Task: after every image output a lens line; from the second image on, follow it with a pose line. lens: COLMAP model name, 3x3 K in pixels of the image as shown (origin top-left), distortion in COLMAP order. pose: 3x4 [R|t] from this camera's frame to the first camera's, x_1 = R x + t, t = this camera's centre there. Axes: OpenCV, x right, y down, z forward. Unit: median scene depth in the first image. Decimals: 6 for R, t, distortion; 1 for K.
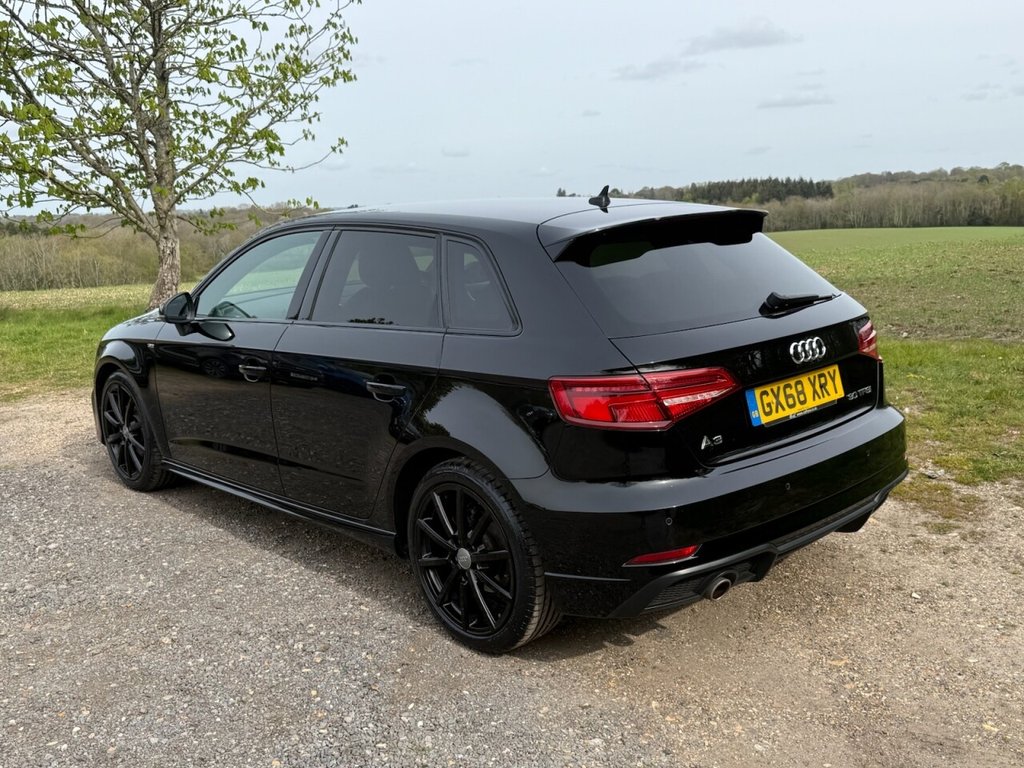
lens RADIAL K [[976.2, 0, 512.7], [0, 976.2, 388.0], [0, 0, 1]] dist [0.180411, -0.388347]
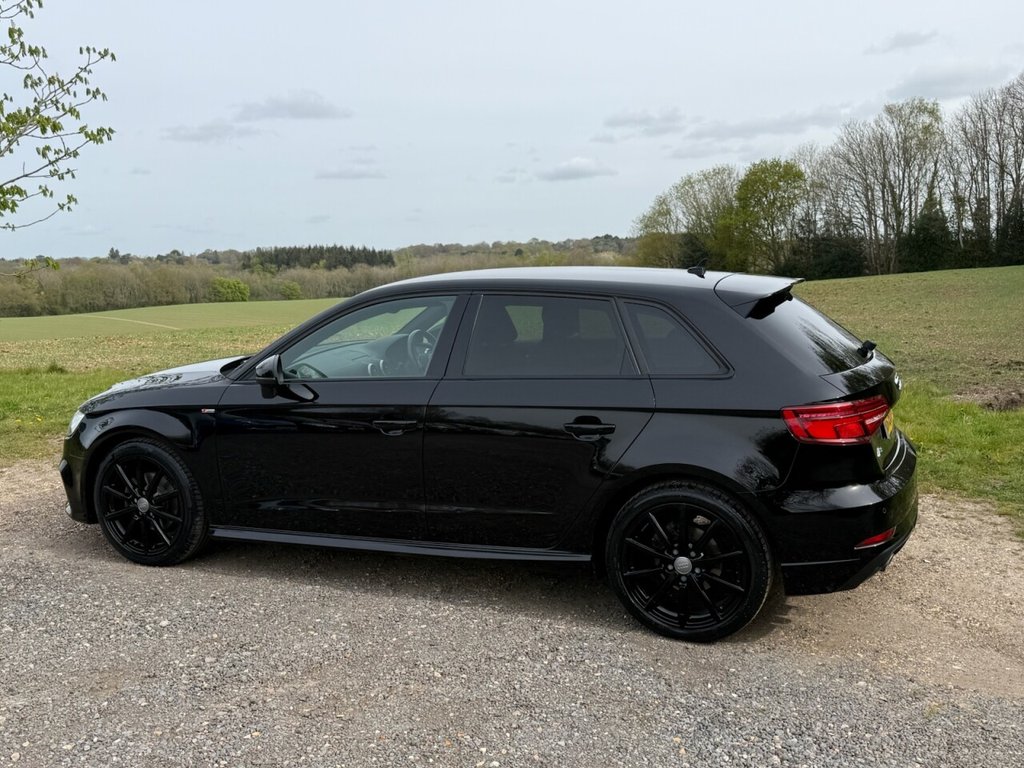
lens RADIAL K [[976.2, 0, 512.7], [0, 976.2, 388.0], [0, 0, 1]] dist [0.180411, -0.388347]
pose [[0.910175, -0.037648, 0.412510, -0.643308], [0.064038, 0.996677, -0.050331, 0.004399], [-0.409245, 0.072227, 0.909561, -0.022417]]
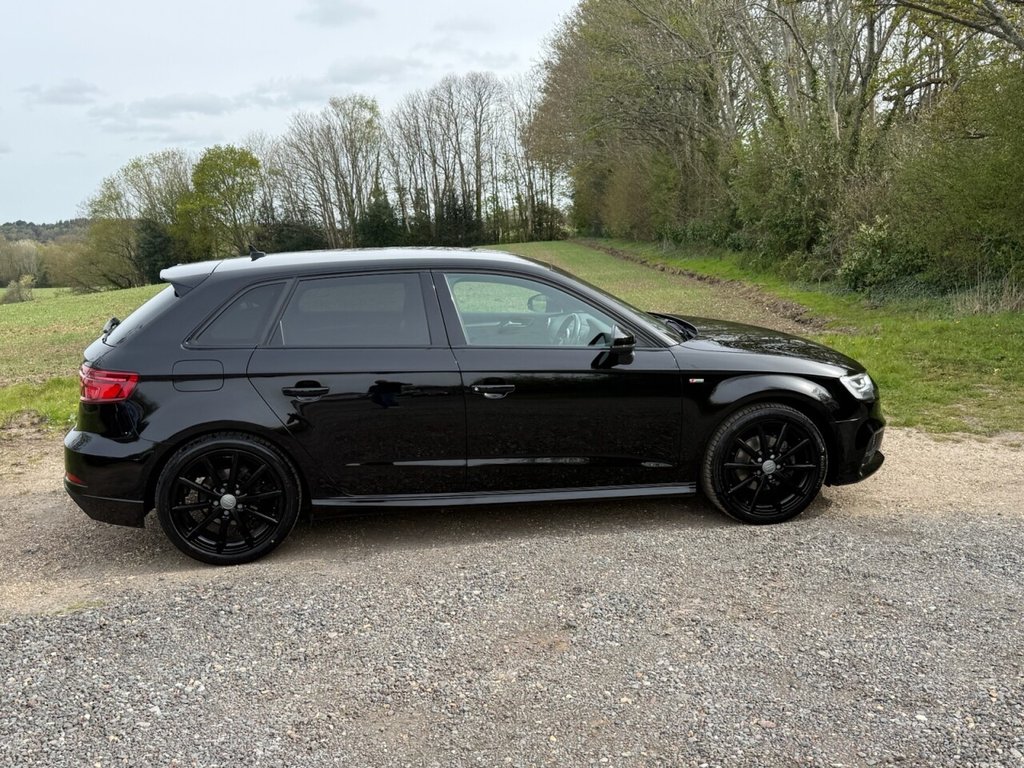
lens RADIAL K [[962.2, 0, 514.3], [0, 962.2, 381.5], [0, 0, 1]] dist [0.191600, -0.424786]
pose [[0.556320, -0.117398, 0.822633, -1.424311], [0.171255, 0.984916, 0.024743, -0.075214], [-0.813129, 0.127115, 0.568034, 0.474524]]
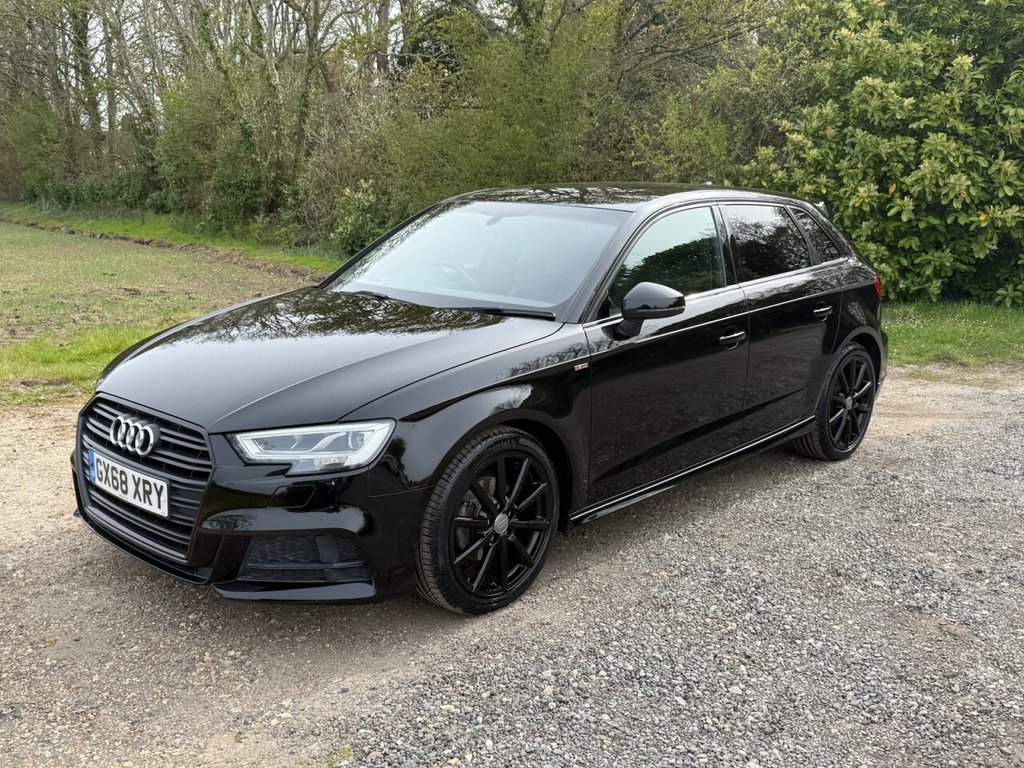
lens RADIAL K [[977.9, 0, 516.8], [0, 977.9, 386.2], [0, 0, 1]] dist [0.180250, -0.395828]
pose [[-0.066508, -0.171040, 0.983017, -1.431867], [0.192502, 0.964489, 0.180840, -0.225332], [-0.979040, 0.201260, -0.031221, 1.401143]]
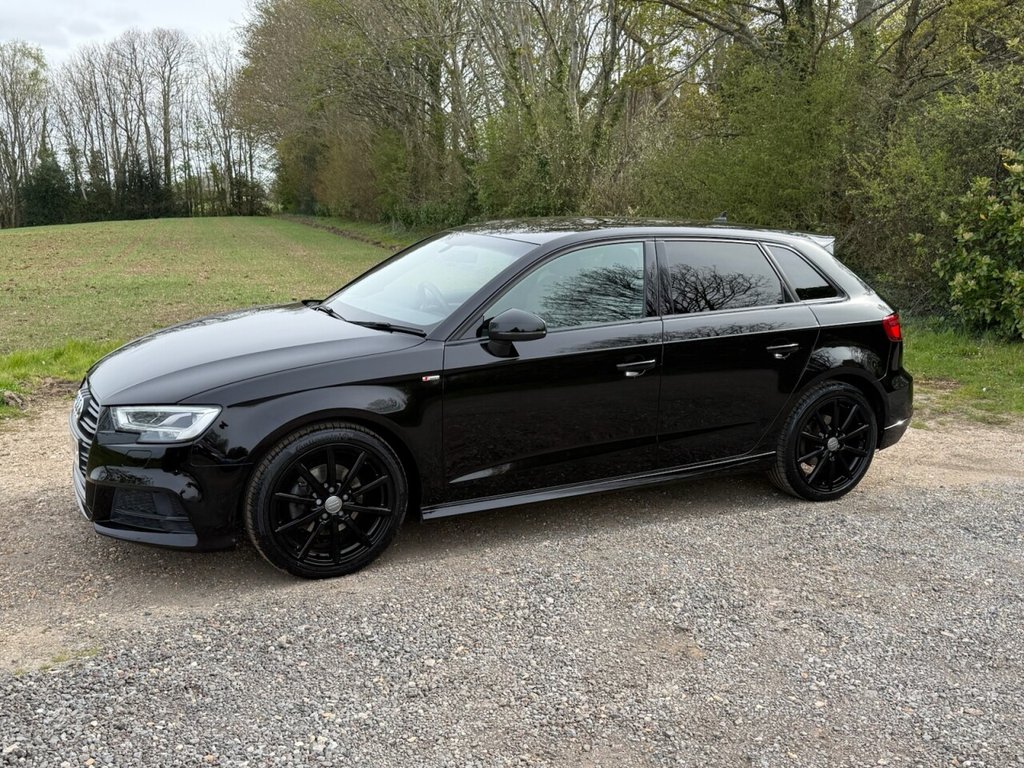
lens RADIAL K [[976.9, 0, 520.0], [0, 976.9, 386.4], [0, 0, 1]] dist [0.183437, -0.404409]
pose [[0.275511, -0.139969, 0.951053, -1.507330], [0.161986, 0.981955, 0.097591, -0.138492], [-0.947552, 0.127170, 0.293212, 0.882497]]
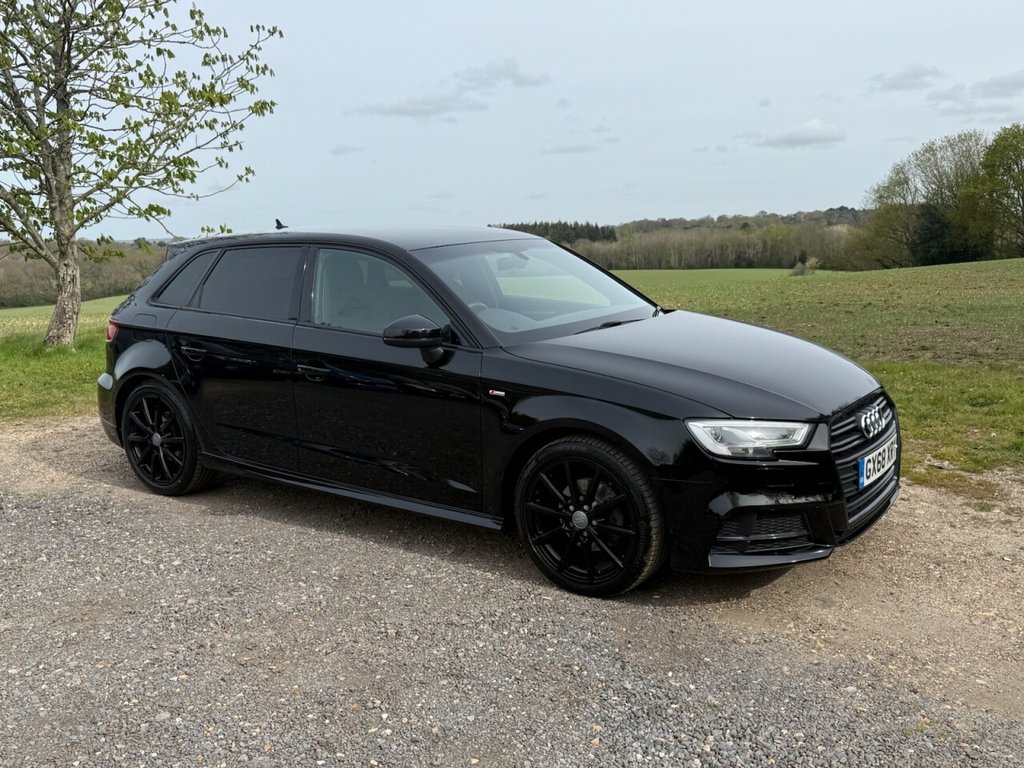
lens RADIAL K [[962.2, 0, 514.3], [0, 962.2, 381.5], [0, 0, 1]] dist [0.191600, -0.424786]
pose [[0.979291, -0.015332, 0.201874, -0.387143], [0.023877, 0.998916, -0.039961, 0.030126], [-0.201043, 0.043954, 0.978596, -0.029926]]
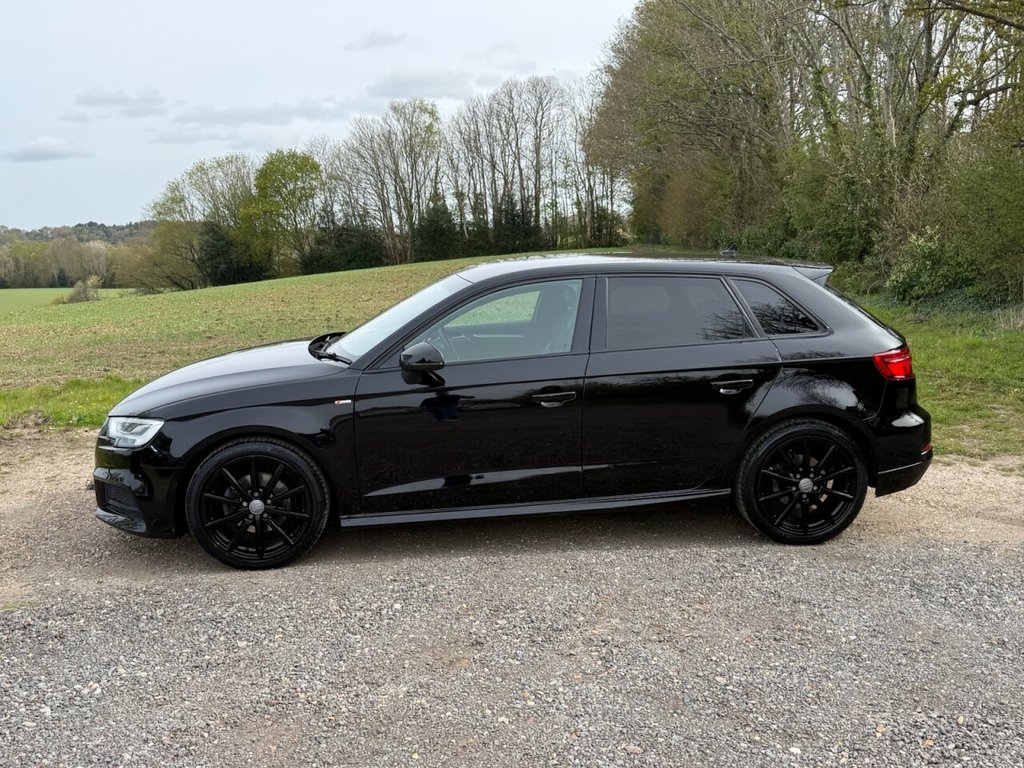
lens RADIAL K [[976.2, 0, 512.7], [0, 976.2, 388.0], [0, 0, 1]] dist [0.180411, -0.388347]
pose [[0.609177, -0.104863, 0.786071, -1.338183], [0.152943, 0.988146, 0.013294, -0.056948], [-0.778146, 0.112126, 0.617994, 0.345158]]
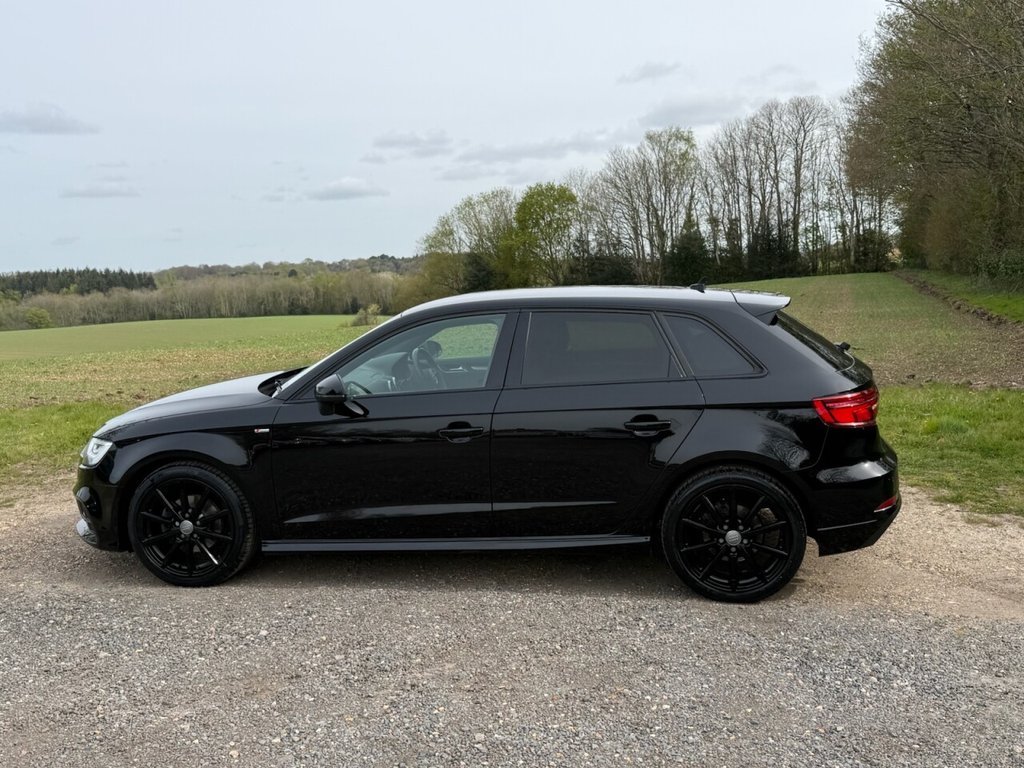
lens RADIAL K [[976.9, 0, 520.0], [0, 976.9, 386.4], [0, 0, 1]] dist [0.183437, -0.404409]
pose [[0.791346, -0.065075, 0.607896, -1.004259], [0.120436, 0.991428, -0.050649, -0.005590], [-0.599389, 0.113293, 0.792400, 0.034892]]
